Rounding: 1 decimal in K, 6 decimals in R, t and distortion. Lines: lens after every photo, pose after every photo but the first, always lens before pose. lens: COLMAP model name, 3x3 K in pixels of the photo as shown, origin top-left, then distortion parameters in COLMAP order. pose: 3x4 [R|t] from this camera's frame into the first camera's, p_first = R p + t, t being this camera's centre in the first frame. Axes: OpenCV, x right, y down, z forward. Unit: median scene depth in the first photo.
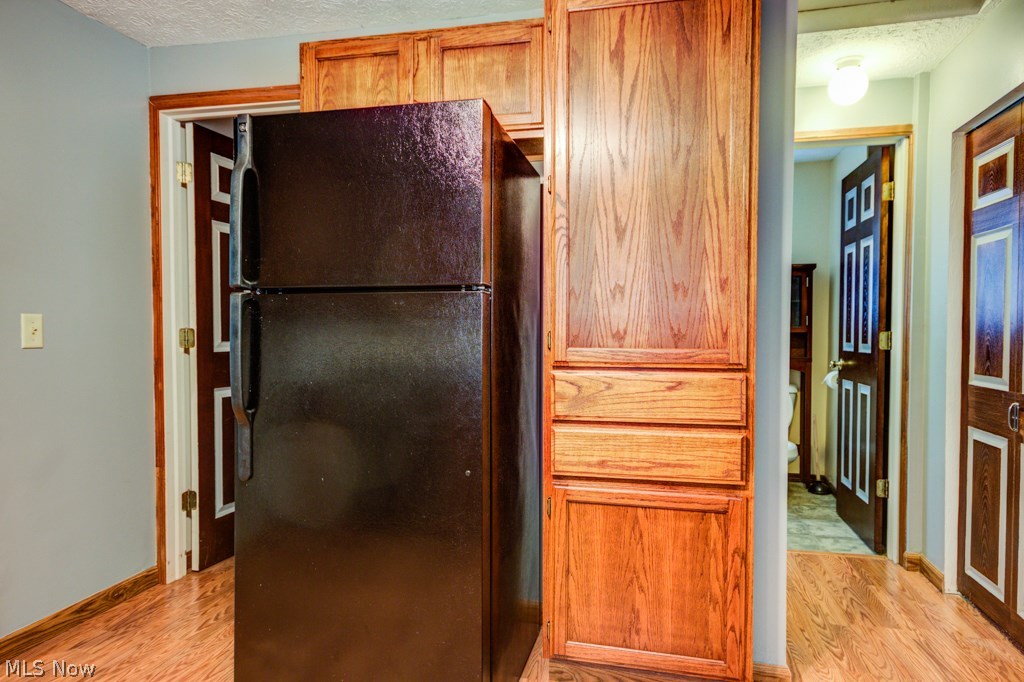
lens RADIAL K [[635.7, 0, 513.2], [0, 635.7, 341.8], [0, 0, 1]] dist [0.000169, -0.000093]
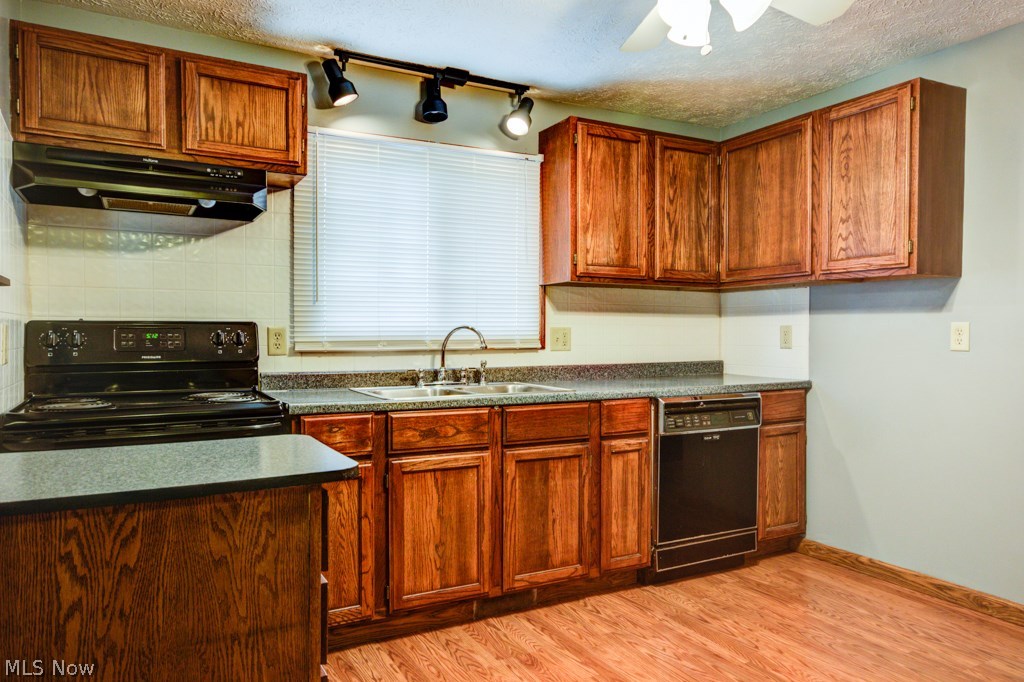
lens RADIAL K [[676.4, 0, 515.3], [0, 676.4, 336.8], [0, 0, 1]] dist [0.008814, -0.002389]
pose [[-0.749074, -0.004085, -0.662474, 1.350576], [-0.018521, 0.999719, 0.014778, -0.029066], [0.662228, 0.023339, -0.748939, 1.444490]]
